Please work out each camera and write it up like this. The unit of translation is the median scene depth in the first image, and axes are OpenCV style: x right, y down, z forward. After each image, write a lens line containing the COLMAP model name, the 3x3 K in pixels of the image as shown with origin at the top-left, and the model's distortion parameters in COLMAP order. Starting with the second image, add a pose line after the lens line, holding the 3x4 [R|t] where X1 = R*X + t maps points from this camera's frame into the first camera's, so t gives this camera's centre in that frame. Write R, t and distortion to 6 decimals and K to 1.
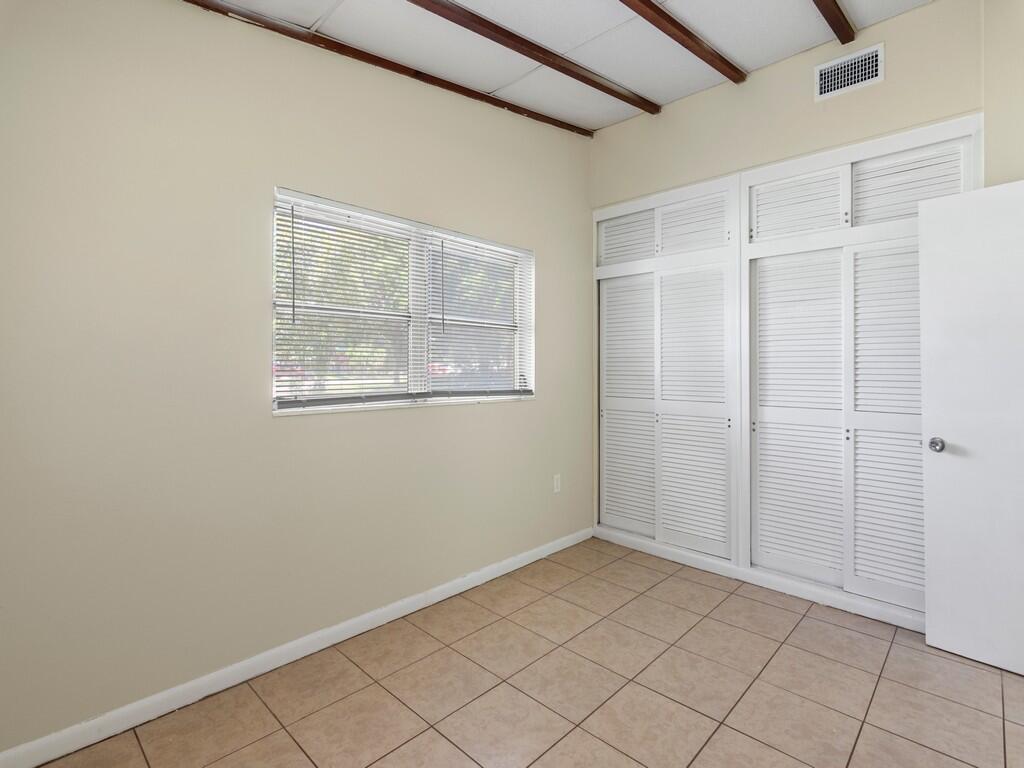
lens RADIAL K [[499.1, 0, 513.2], [0, 499.1, 367.1], [0, 0, 1]] dist [-0.006100, 0.001096]
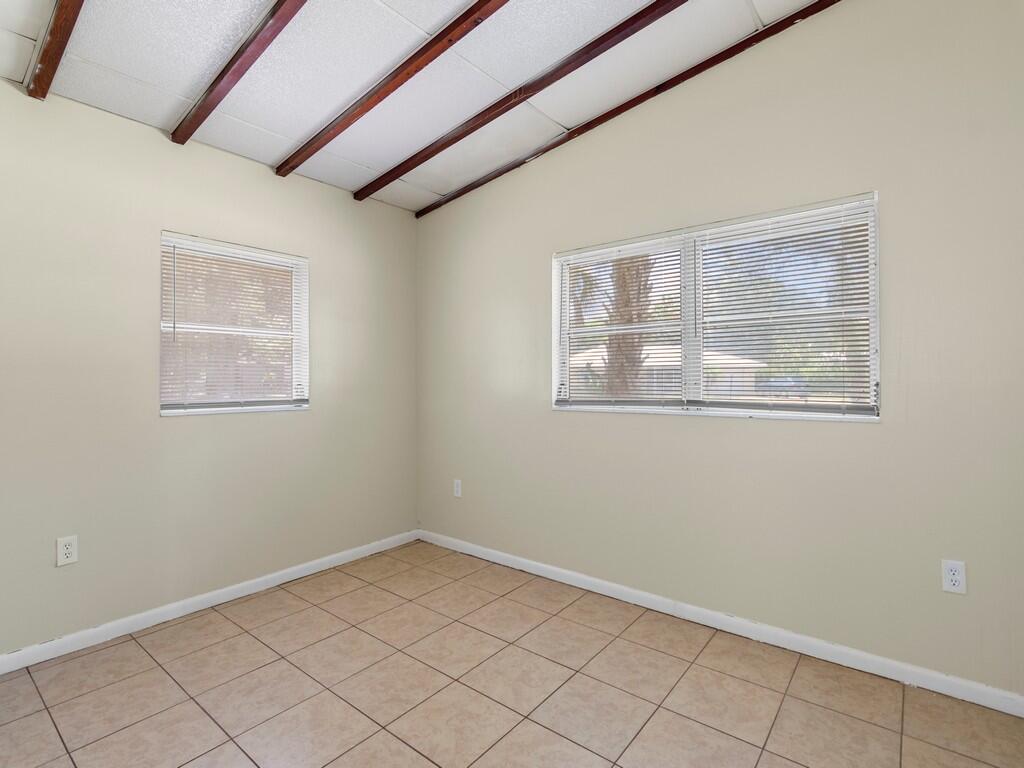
lens RADIAL K [[499.1, 0, 514.8], [0, 499.1, 373.0], [0, 0, 1]] dist [-0.006100, 0.001096]
pose [[0.094783, -0.016056, -0.995368, 0.858330], [0.011103, 0.999825, -0.015070, 0.007853], [0.995436, -0.009623, 0.094944, 0.641103]]
